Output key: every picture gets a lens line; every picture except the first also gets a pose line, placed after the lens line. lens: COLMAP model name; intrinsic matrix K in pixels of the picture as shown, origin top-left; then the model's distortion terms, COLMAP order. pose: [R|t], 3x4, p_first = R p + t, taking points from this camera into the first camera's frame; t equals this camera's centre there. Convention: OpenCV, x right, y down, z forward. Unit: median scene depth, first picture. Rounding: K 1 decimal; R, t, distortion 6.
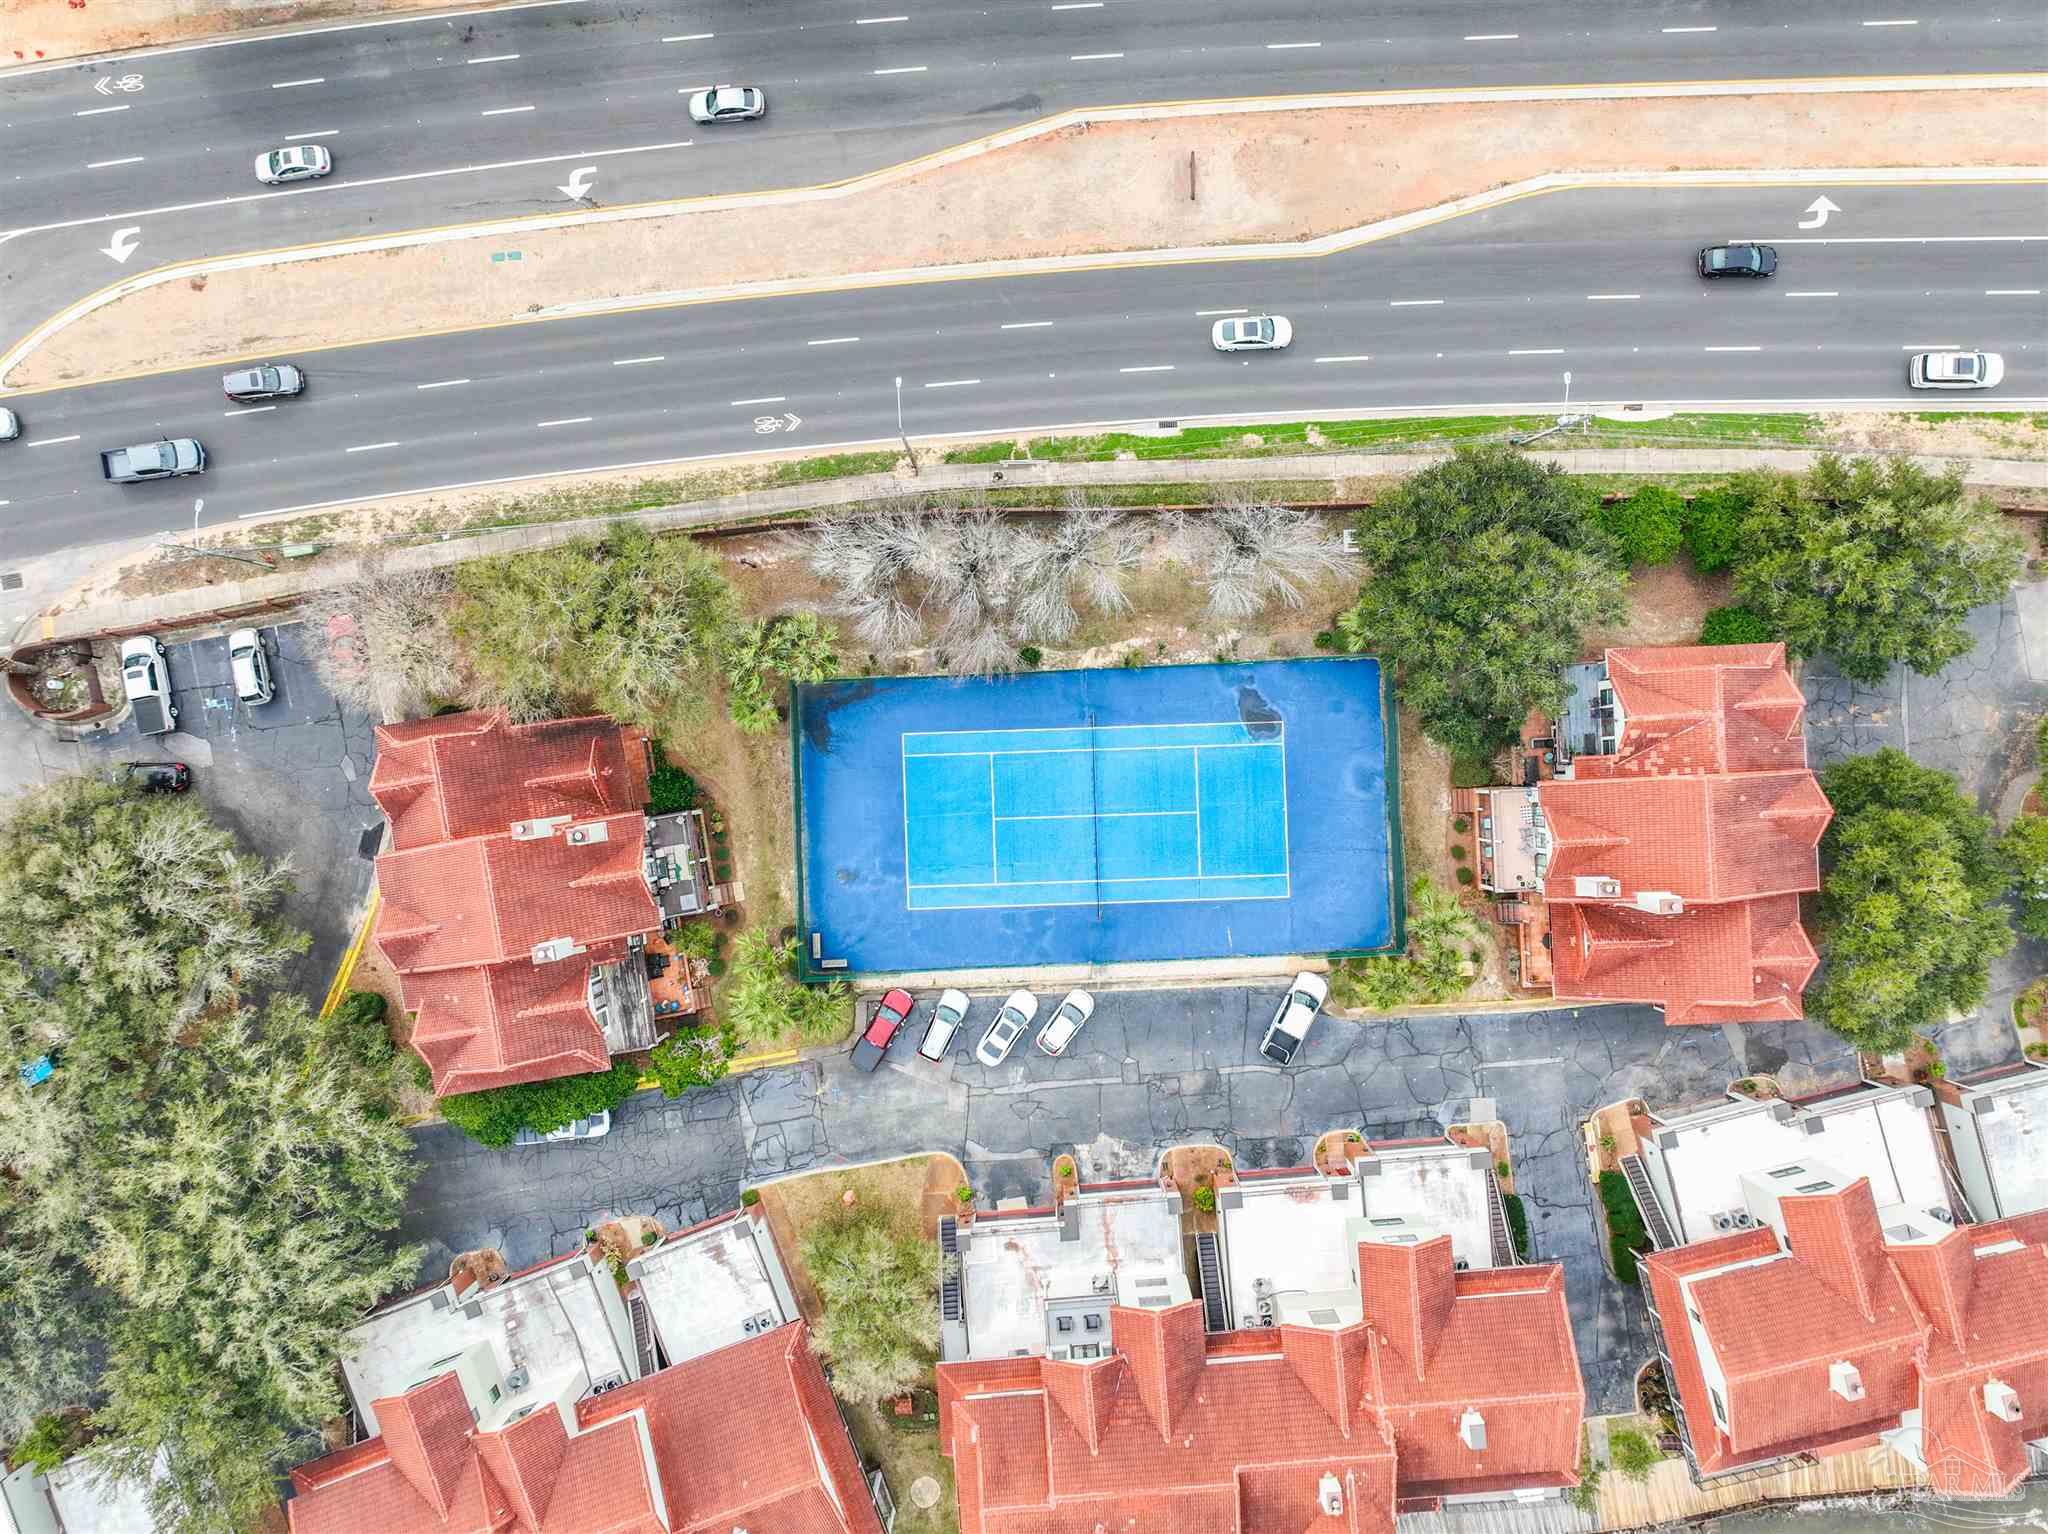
lens RADIAL K [[1429.7, 0, 1024.0], [0, 1429.7, 767.0], [0, 0, 1]] dist [0.007159, 0.007331]
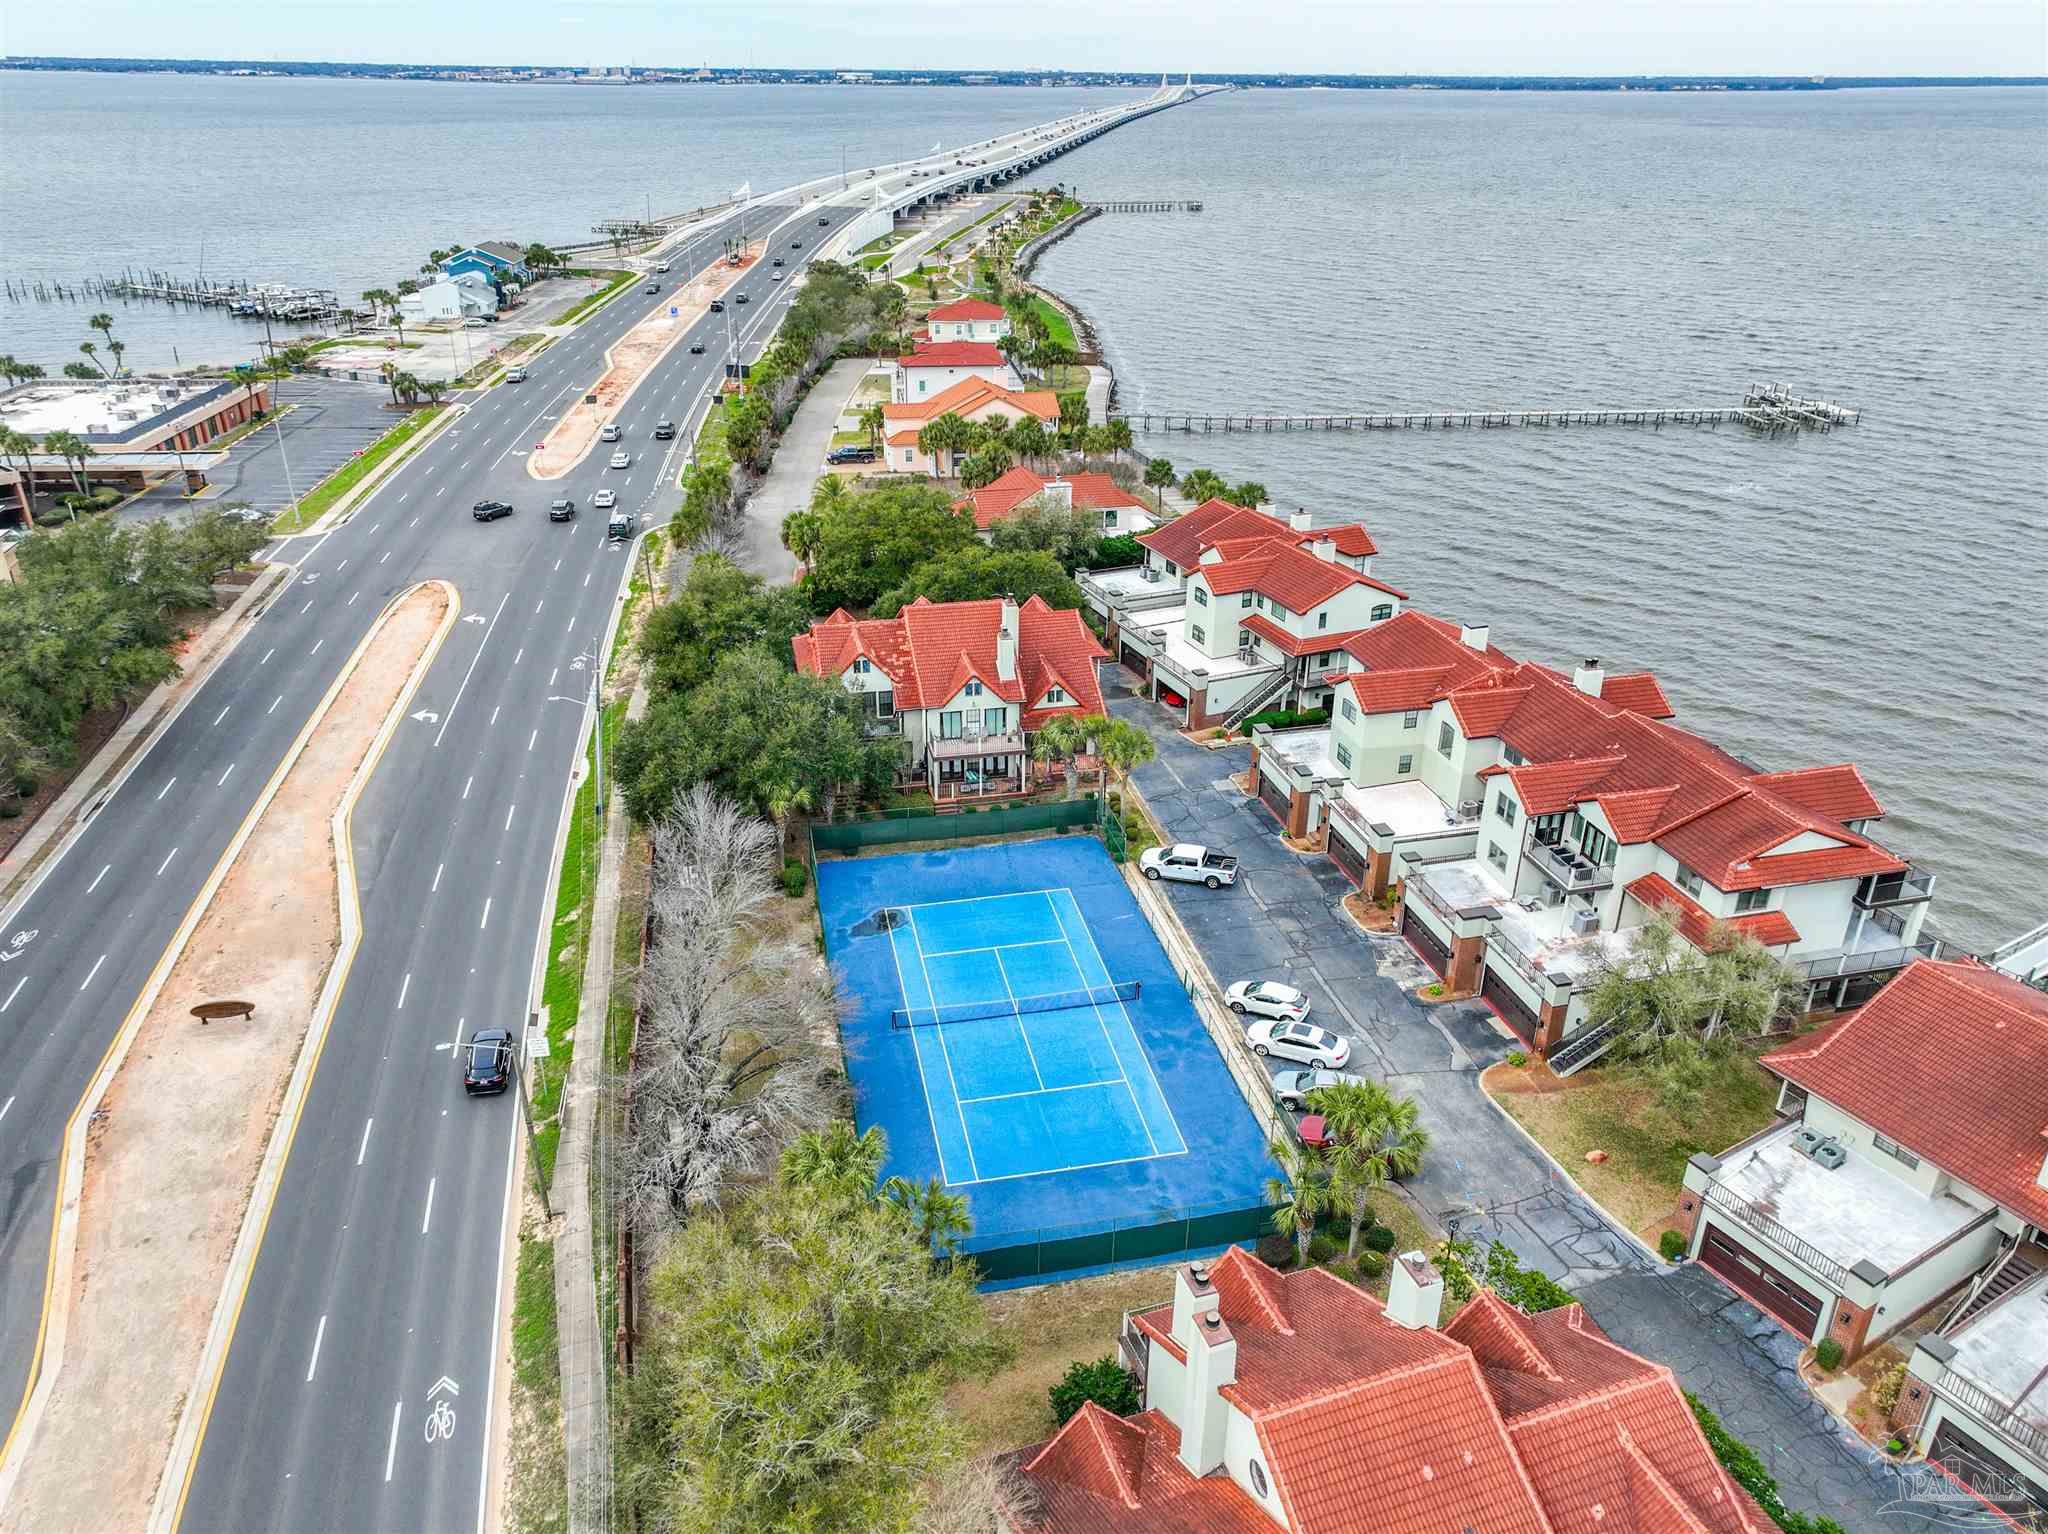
lens RADIAL K [[1429.7, 0, 1024.0], [0, 1429.7, 767.0], [0, 0, 1]] dist [0.007159, 0.007331]
pose [[-0.167276, -0.434528, 0.884988, -0.616796], [0.985675, -0.054093, 0.159747, -0.086034], [-0.021543, 0.899032, 0.437352, 0.506683]]
